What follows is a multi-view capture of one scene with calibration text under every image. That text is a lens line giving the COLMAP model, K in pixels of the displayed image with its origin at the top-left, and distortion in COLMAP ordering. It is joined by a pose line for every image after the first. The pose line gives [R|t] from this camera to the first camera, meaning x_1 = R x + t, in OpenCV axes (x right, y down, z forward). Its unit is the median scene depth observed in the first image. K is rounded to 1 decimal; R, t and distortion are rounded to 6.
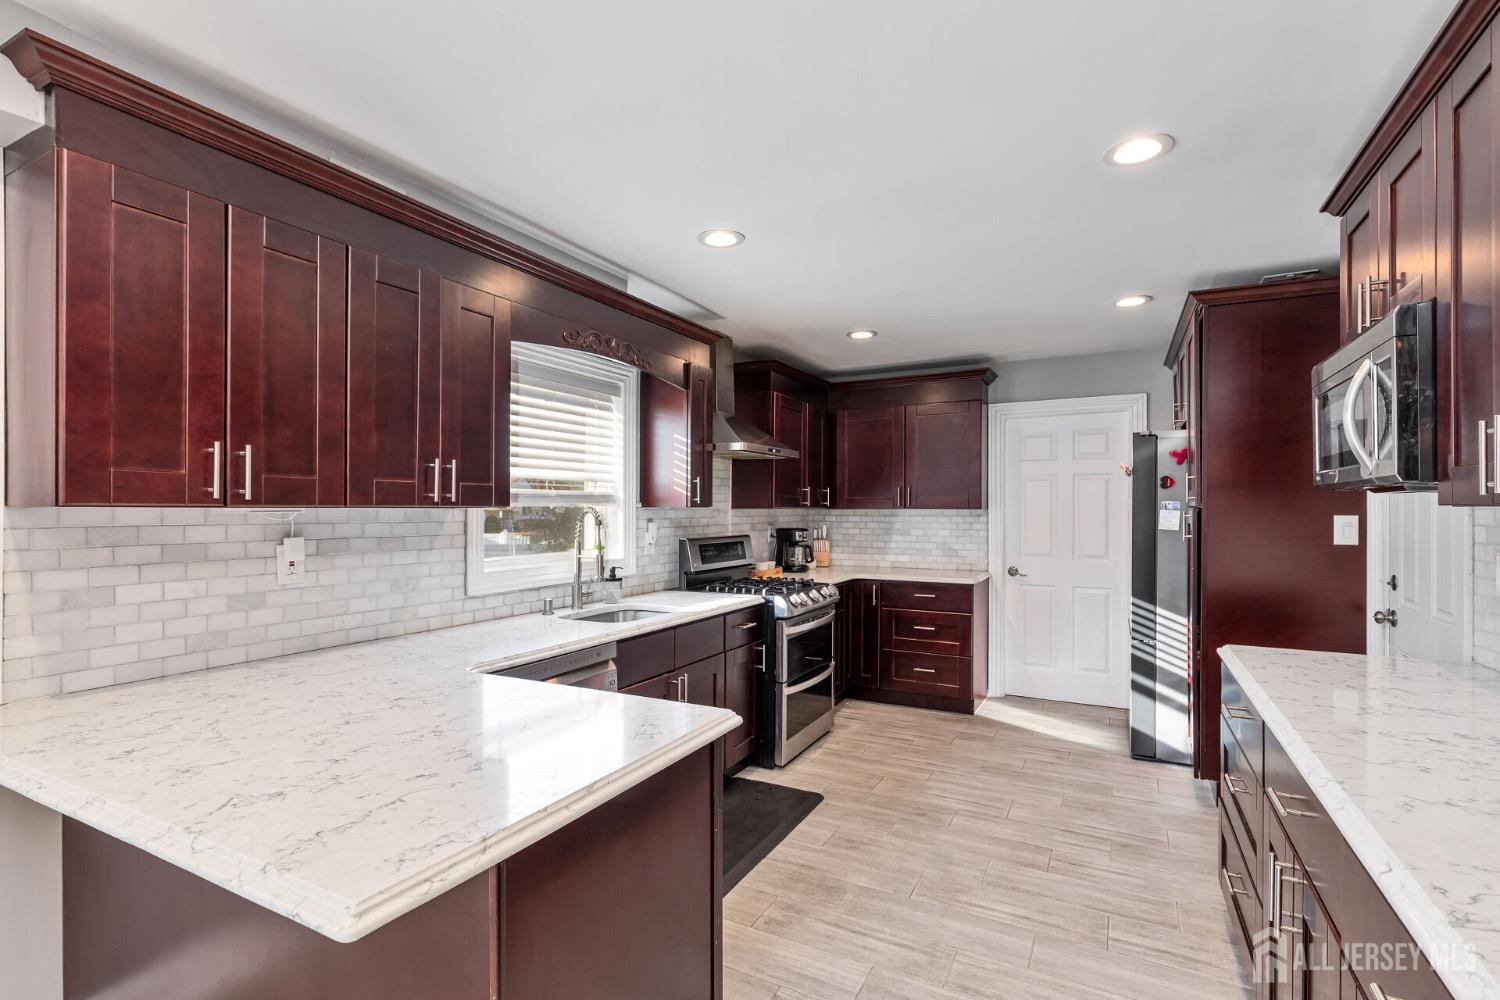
lens RADIAL K [[696.6, 0, 741.4], [0, 696.6, 502.6], [0, 0, 1]] dist [0.008720, -0.002861]
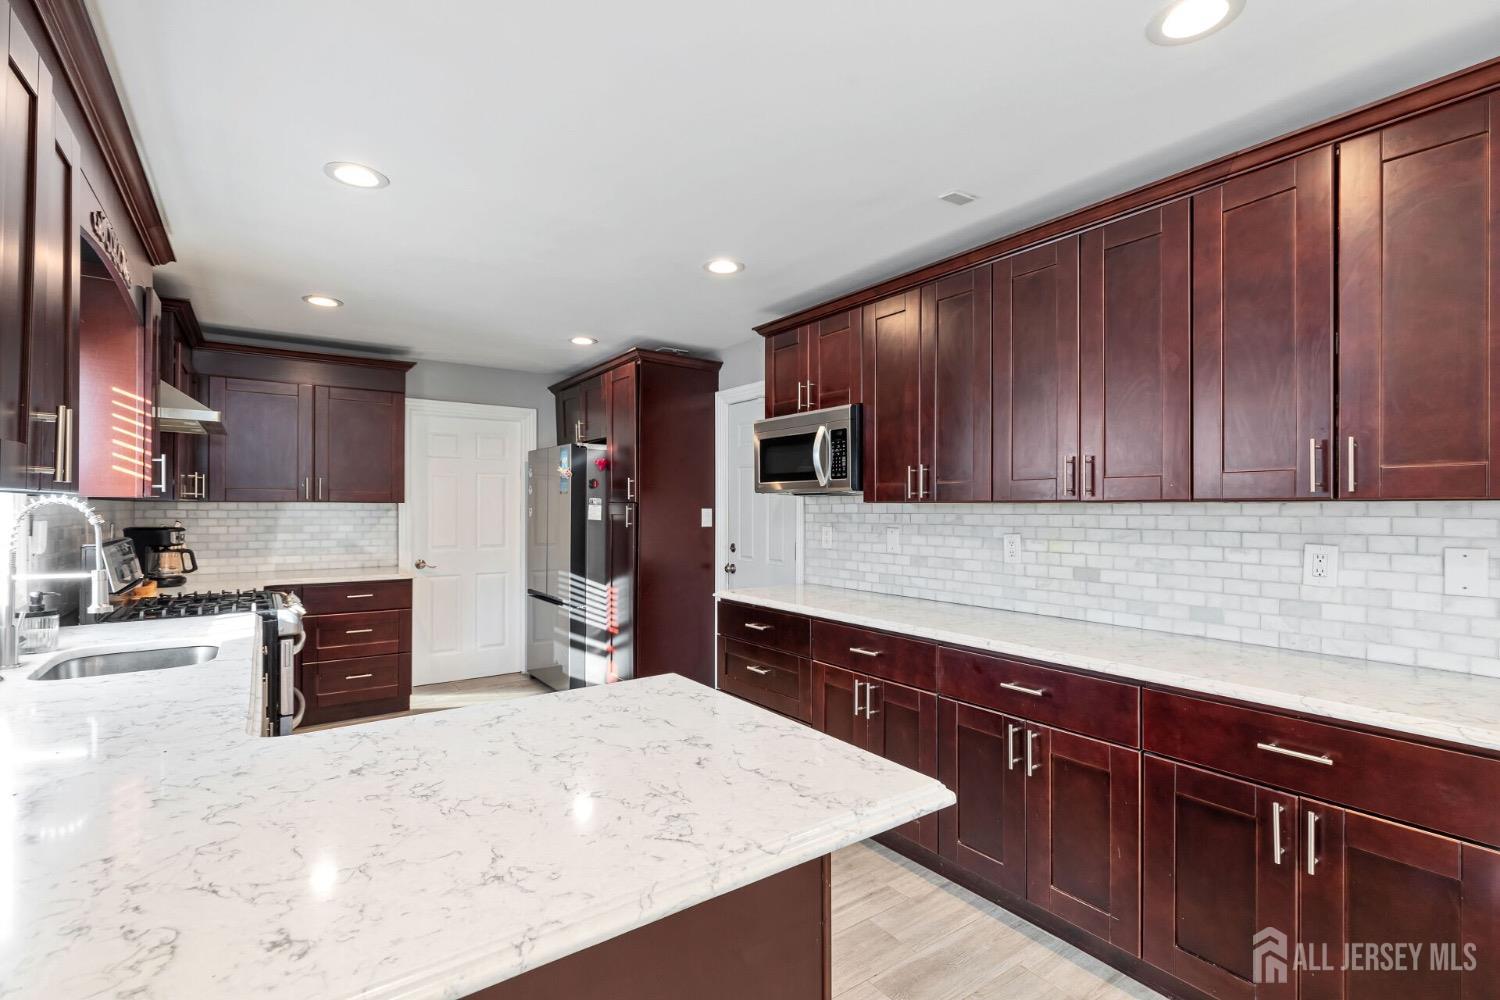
lens RADIAL K [[696.6, 0, 745.8], [0, 696.6, 511.0], [0, 0, 1]] dist [0.008720, -0.002861]
pose [[0.439184, -0.002735, 0.898393, -0.436311], [-0.012960, 0.999872, 0.009379, 0.006316], [-0.898304, -0.015762, 0.439093, 0.165760]]
